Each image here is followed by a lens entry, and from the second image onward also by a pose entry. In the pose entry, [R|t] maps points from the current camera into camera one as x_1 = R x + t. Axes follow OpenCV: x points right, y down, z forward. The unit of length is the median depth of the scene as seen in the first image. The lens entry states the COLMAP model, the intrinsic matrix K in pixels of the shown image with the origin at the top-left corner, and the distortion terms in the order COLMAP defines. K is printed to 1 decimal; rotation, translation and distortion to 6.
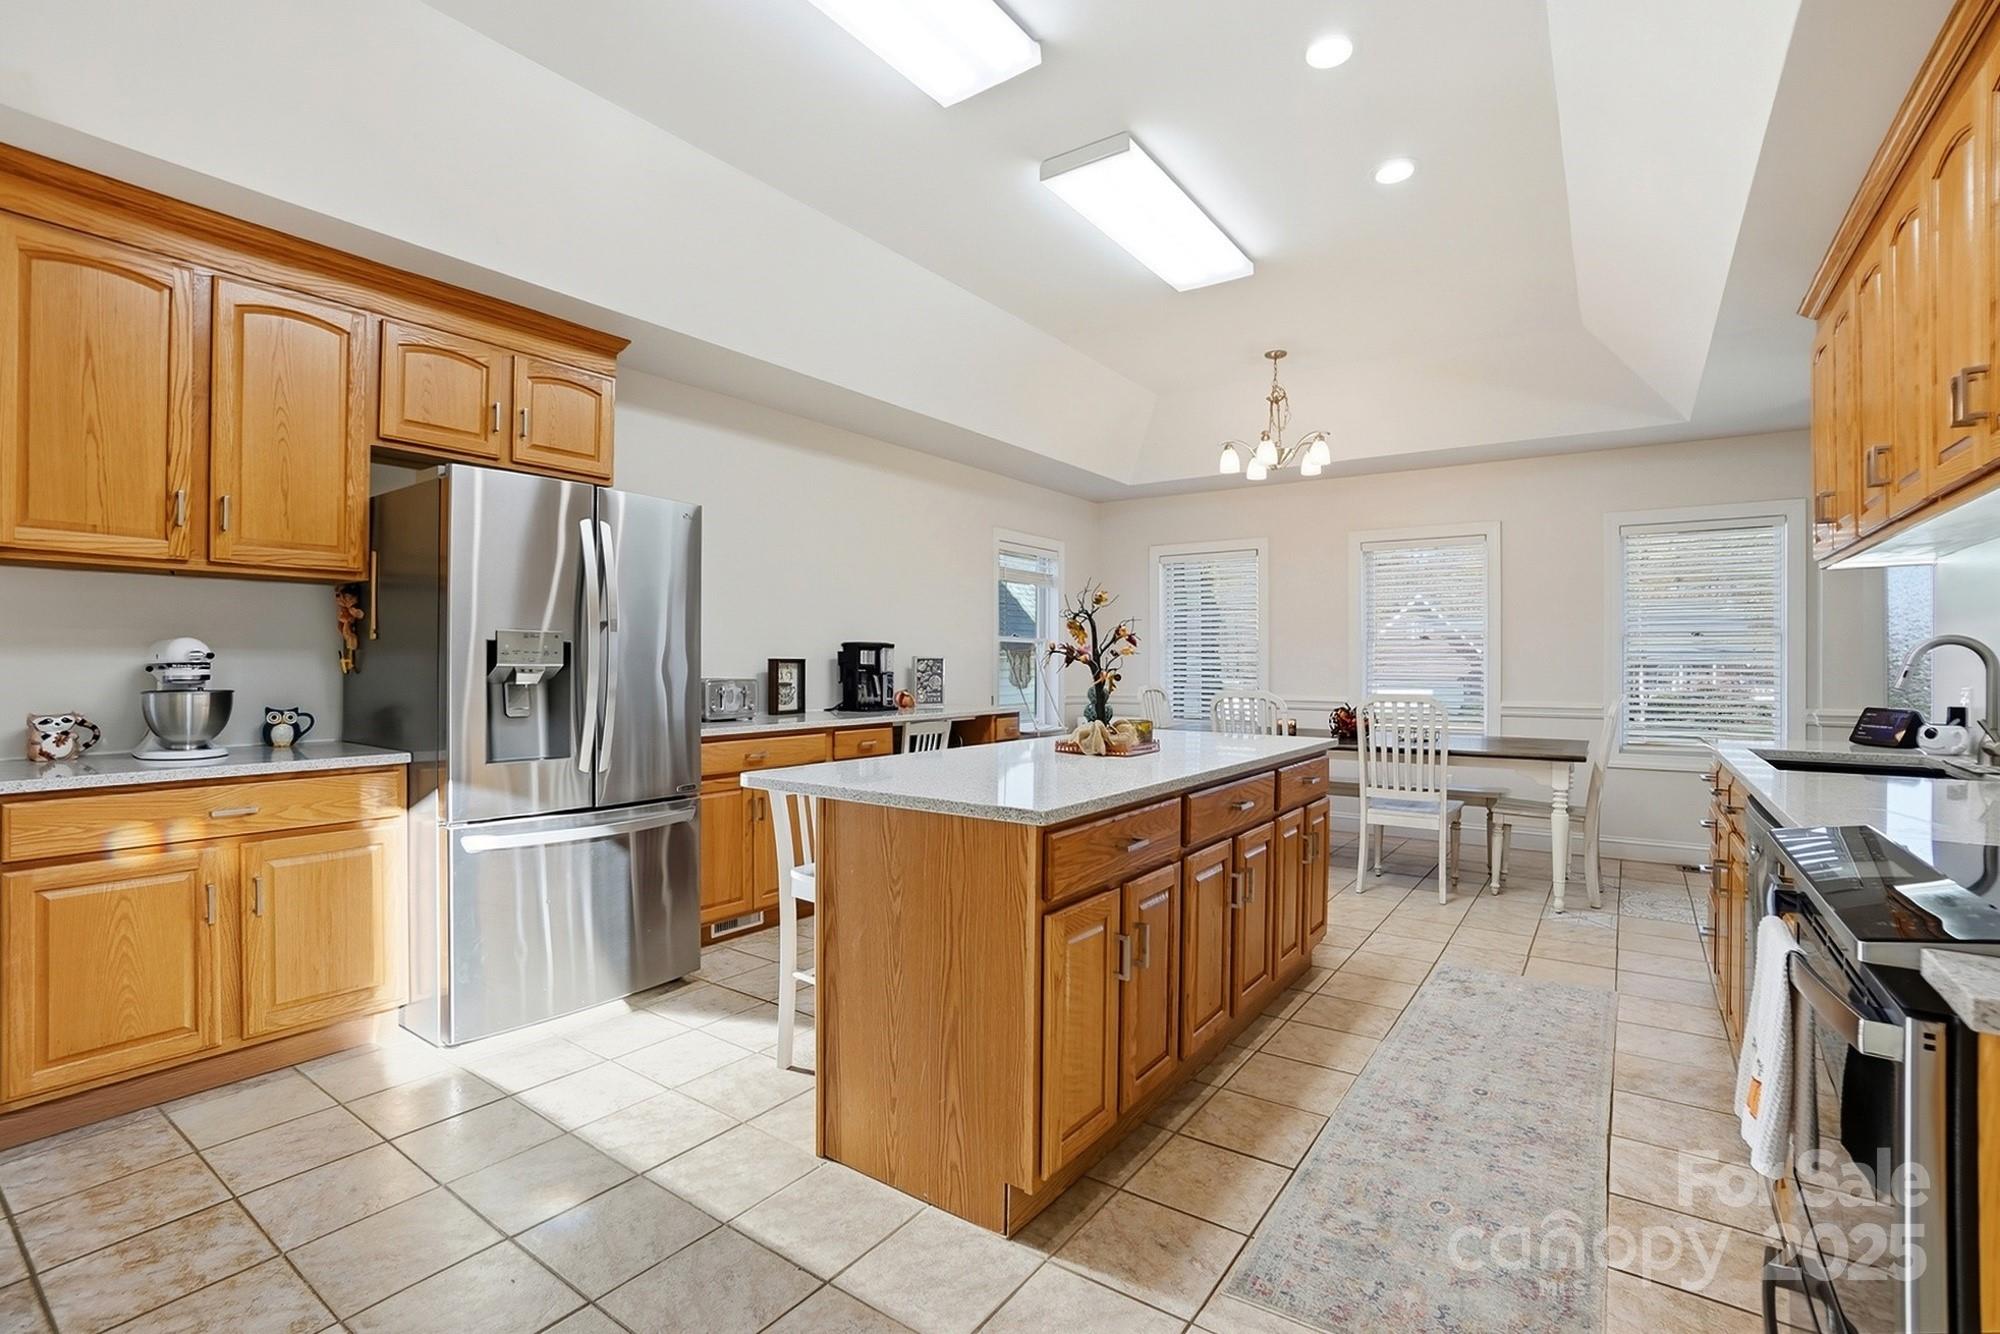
lens RADIAL K [[886.2, 0, 988.1], [0, 886.2, 659.2], [0, 0, 1]] dist [-0.062373, 0.020430]
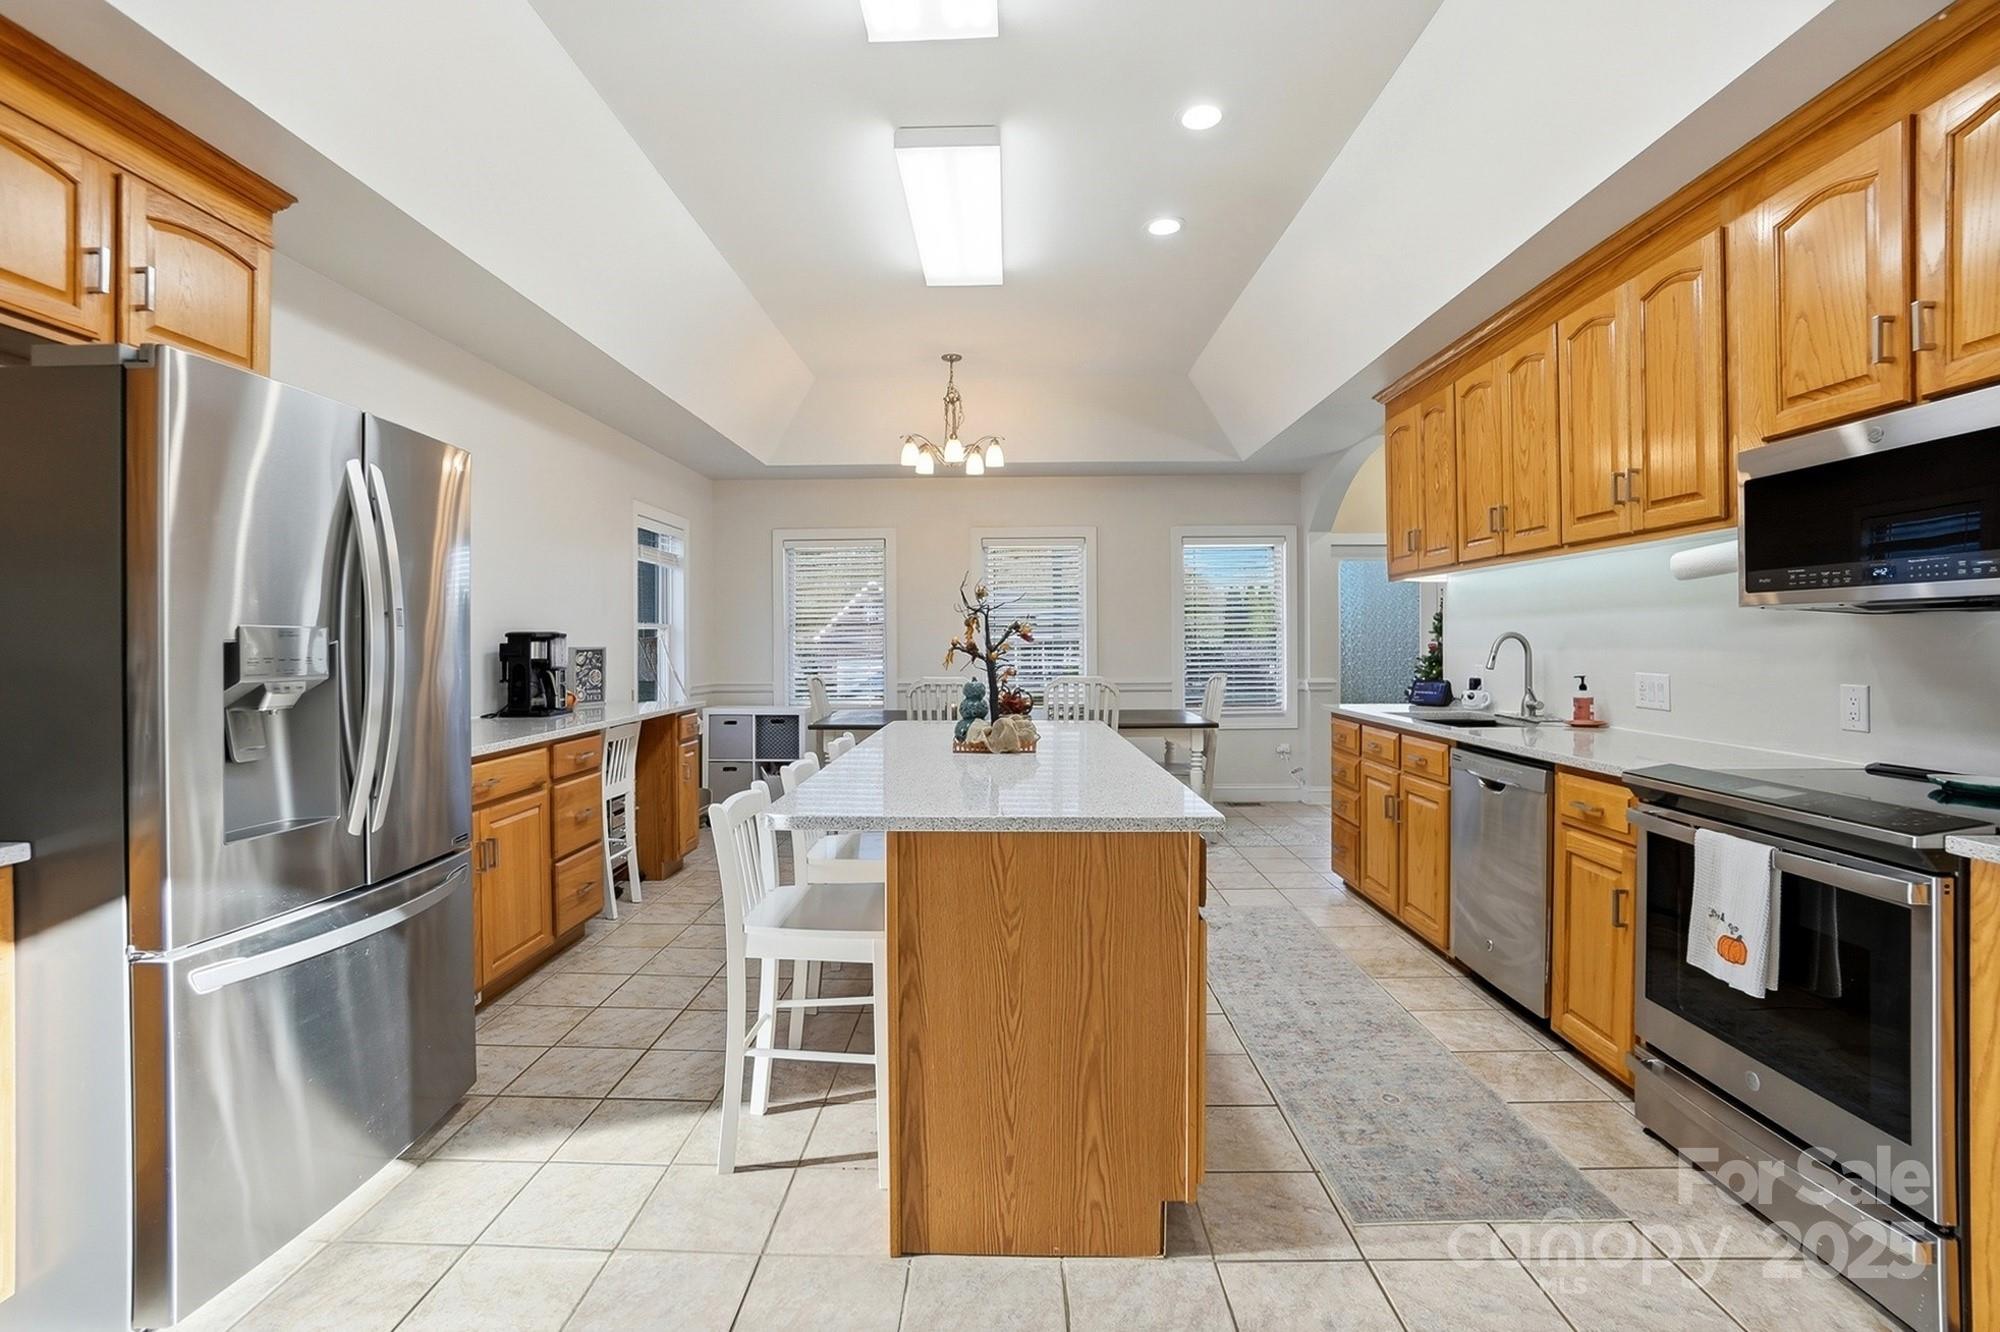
lens RADIAL K [[866.0, 0, 1068.7], [0, 866.0, 638.6], [0, 0, 1]] dist [-0.063071, 0.019936]
pose [[0.831992, -0.004915, 0.554766, -0.341511], [0.007187, 0.999972, -0.001919, -0.015920], [-0.554742, 0.005584, 0.832004, 0.153723]]
